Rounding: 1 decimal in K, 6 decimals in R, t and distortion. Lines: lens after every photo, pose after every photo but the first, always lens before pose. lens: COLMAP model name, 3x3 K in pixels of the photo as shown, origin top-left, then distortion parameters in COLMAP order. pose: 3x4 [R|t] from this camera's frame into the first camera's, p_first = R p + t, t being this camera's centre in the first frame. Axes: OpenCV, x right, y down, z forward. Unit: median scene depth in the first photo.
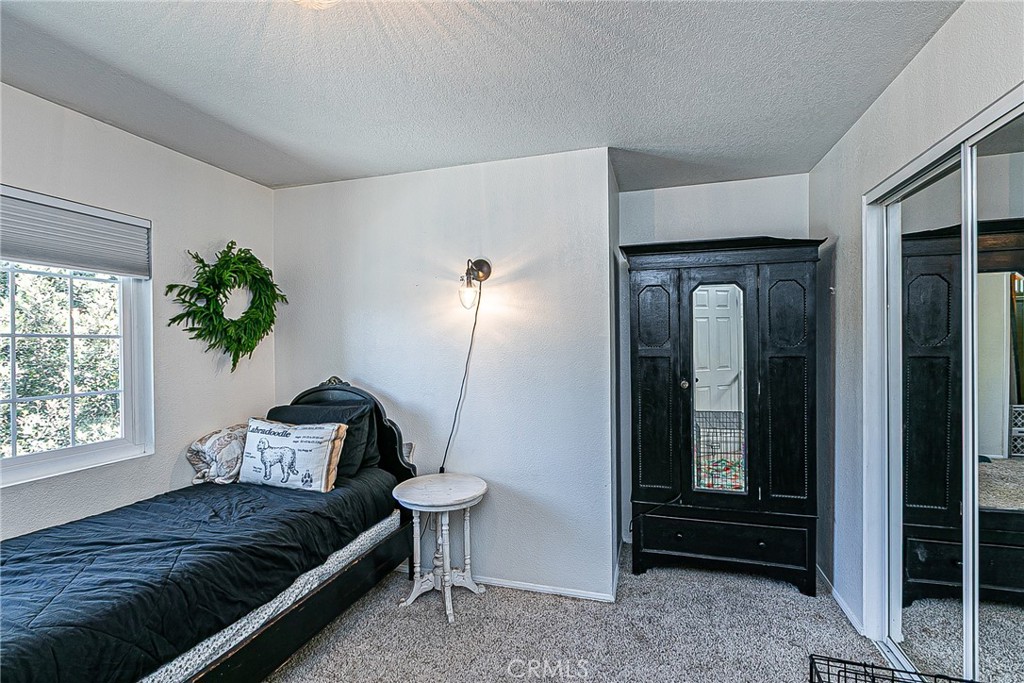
lens RADIAL K [[477.5, 0, 516.7], [0, 477.5, 344.1], [0, 0, 1]] dist [-0.004474, -0.001254]
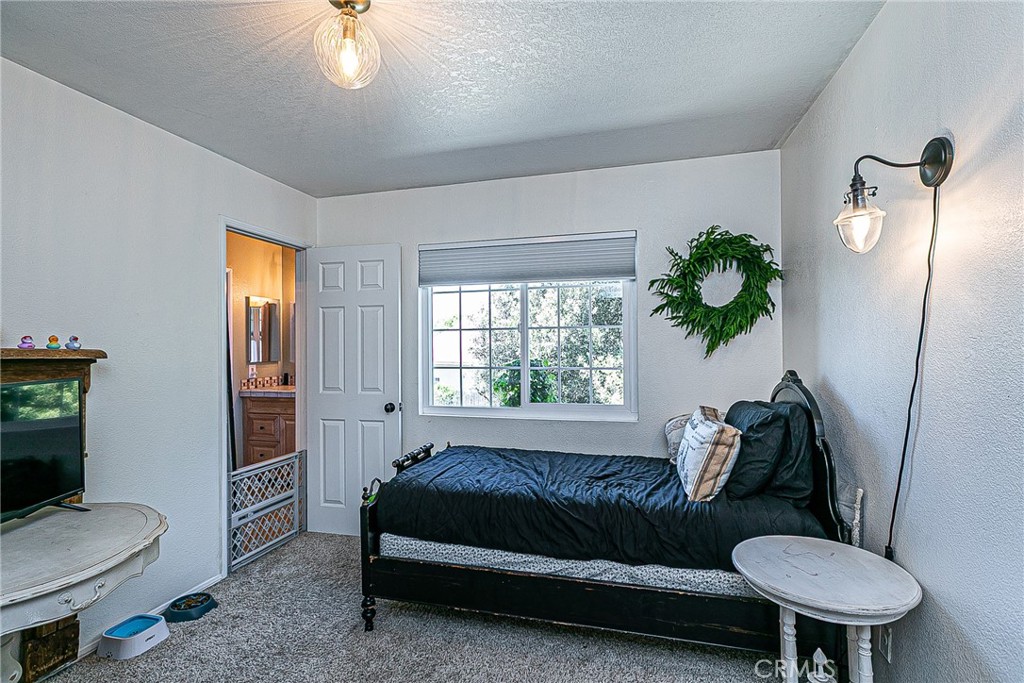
lens RADIAL K [[477.5, 0, 515.4], [0, 477.5, 345.4], [0, 0, 1]] dist [-0.004474, -0.001254]
pose [[0.012883, 0.008816, -0.999878, 0.429645], [0.008869, 0.999921, 0.008931, 0.020560], [0.999878, -0.008983, 0.012804, 0.642990]]
